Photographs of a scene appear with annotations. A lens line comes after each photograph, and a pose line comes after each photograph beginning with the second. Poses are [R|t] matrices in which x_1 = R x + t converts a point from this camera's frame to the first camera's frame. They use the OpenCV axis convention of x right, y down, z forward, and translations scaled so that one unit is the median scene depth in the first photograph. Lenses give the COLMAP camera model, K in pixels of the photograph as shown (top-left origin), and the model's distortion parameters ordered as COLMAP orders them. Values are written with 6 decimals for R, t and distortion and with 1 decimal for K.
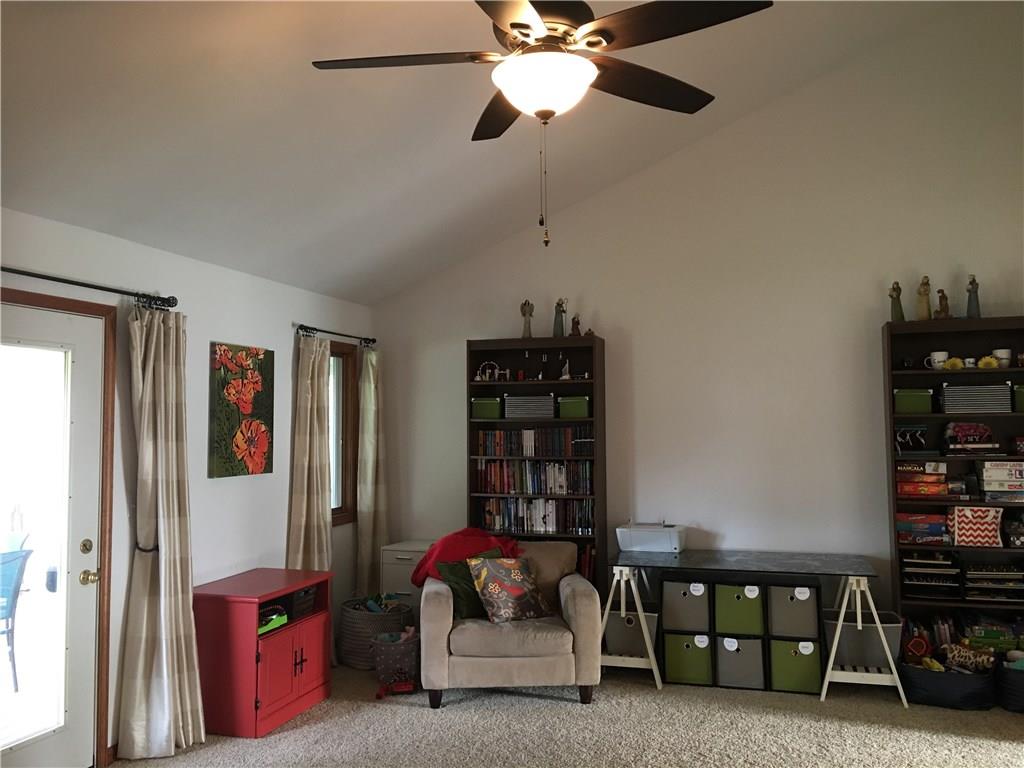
lens RADIAL K [[861.7, 0, 513.9], [0, 861.7, 379.3], [0, 0, 1]] dist [0.091673, -0.136268]
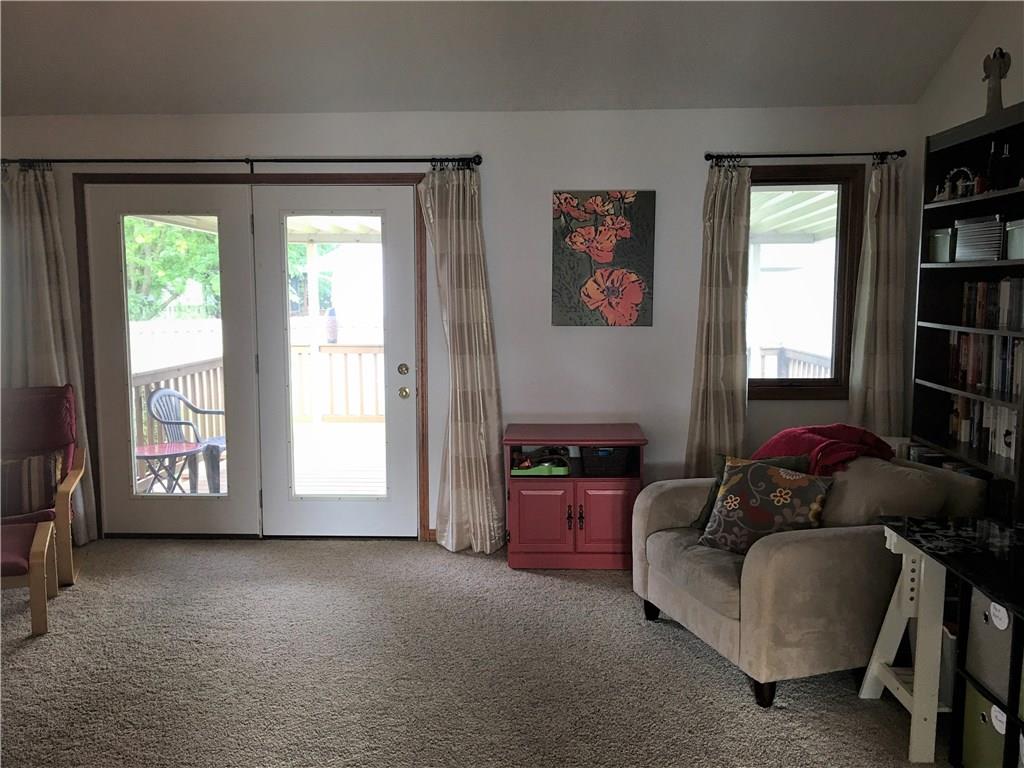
lens RADIAL K [[859.9, 0, 500.1], [0, 859.9, 378.7], [0, 0, 1]] dist [0.091132, -0.138912]
pose [[0.264851, 0.113730, -0.957559, 0.591516], [0.049365, 0.990119, 0.131251, 0.035962], [0.963025, -0.082032, 0.256619, 0.631665]]
